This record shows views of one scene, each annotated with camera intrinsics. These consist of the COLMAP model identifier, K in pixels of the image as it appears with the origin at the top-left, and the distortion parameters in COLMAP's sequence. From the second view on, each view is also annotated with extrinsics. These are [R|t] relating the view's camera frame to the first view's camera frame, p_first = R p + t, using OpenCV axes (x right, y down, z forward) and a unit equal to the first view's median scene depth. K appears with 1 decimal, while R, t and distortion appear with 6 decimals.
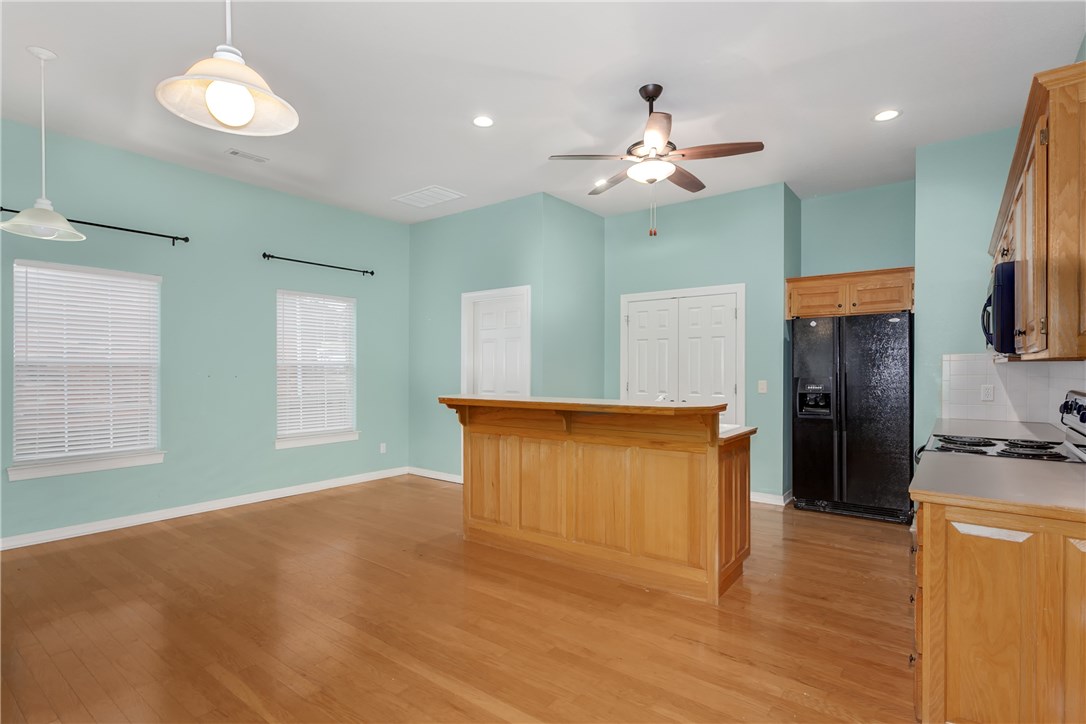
lens RADIAL K [[542.3, 0, 542.4], [0, 542.3, 367.2], [0, 0, 1]] dist [0.000629, 0.000317]
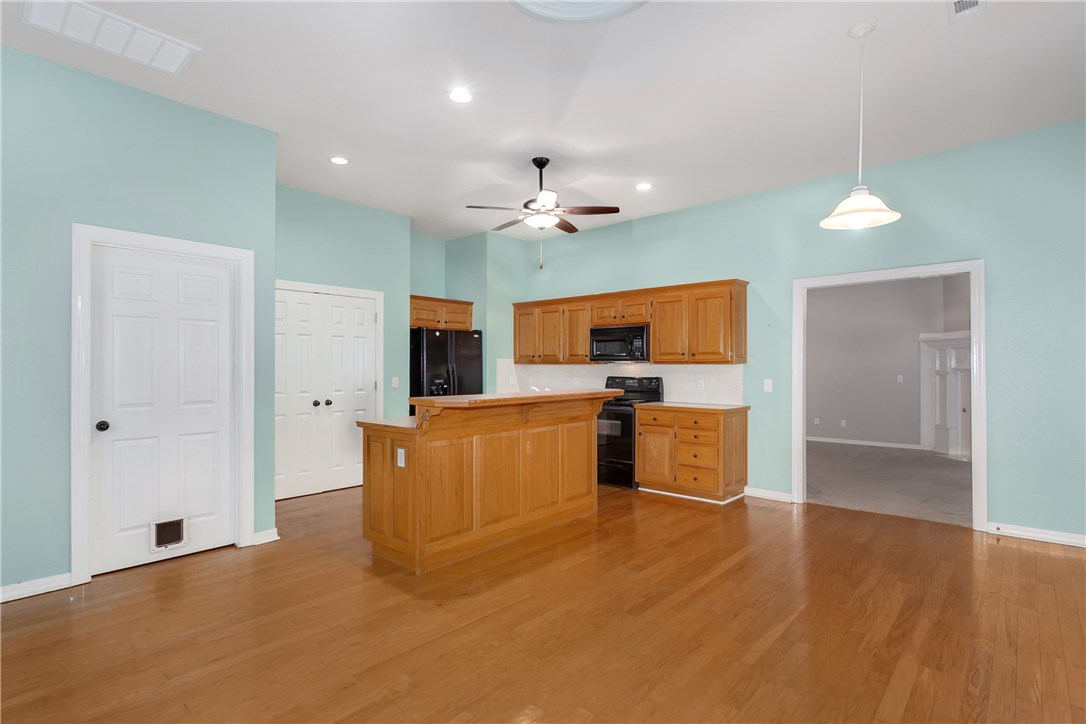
lens RADIAL K [[542.3, 0, 542.4], [0, 542.3, 367.2], [0, 0, 1]] dist [0.000629, 0.000317]
pose [[0.067157, 0.000503, 0.997742, -1.091948], [-0.005743, 0.999983, -0.000118, 0.001046], [-0.997726, -0.005723, 0.067159, 0.867777]]
